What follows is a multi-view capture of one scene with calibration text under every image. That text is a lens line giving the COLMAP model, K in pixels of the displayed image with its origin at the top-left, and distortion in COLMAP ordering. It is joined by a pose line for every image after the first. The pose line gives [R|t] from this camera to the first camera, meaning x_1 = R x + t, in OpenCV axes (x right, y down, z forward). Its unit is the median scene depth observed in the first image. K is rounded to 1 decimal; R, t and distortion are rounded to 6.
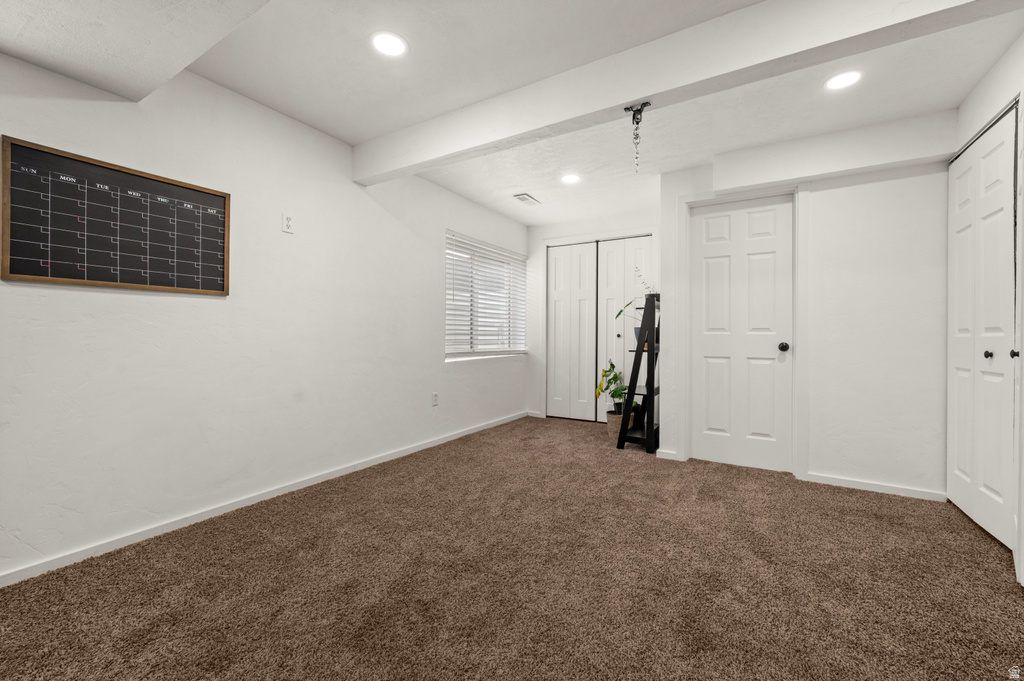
lens RADIAL K [[406.5, 0, 514.5], [0, 406.5, 338.2], [0, 0, 1]] dist [0.001257, -0.000012]
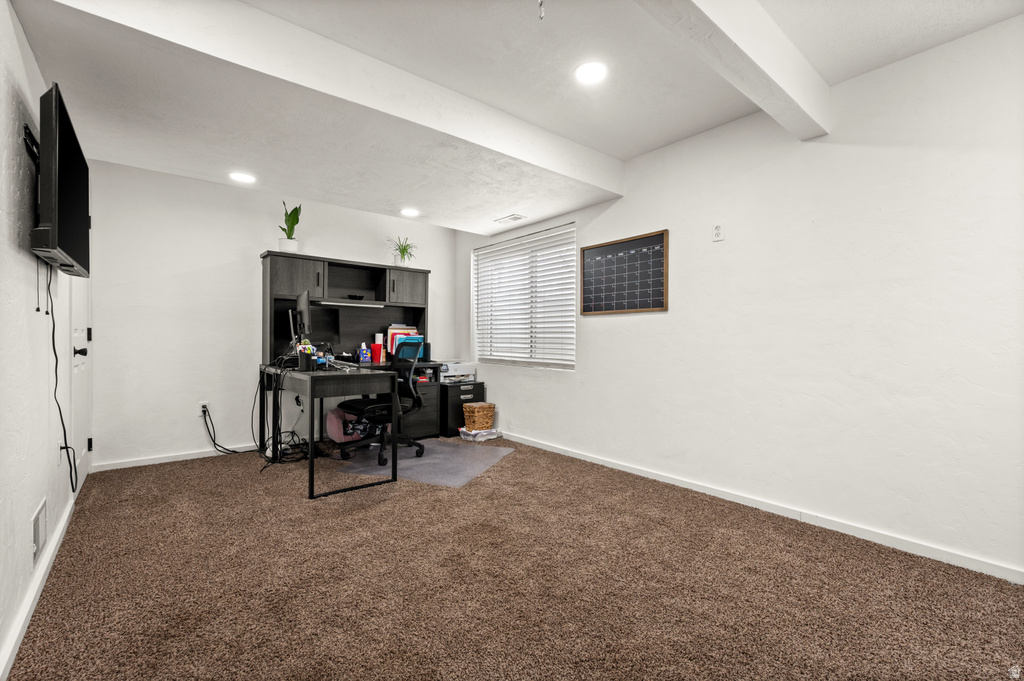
lens RADIAL K [[443.3, 0, 514.1], [0, 443.3, 339.9], [0, 0, 1]] dist [0.002100, -0.000073]
pose [[-0.323985, -0.004721, -0.946050, 0.766506], [-0.011038, 0.999938, -0.001209, -0.005744], [0.945998, 0.010051, -0.324017, 1.022592]]
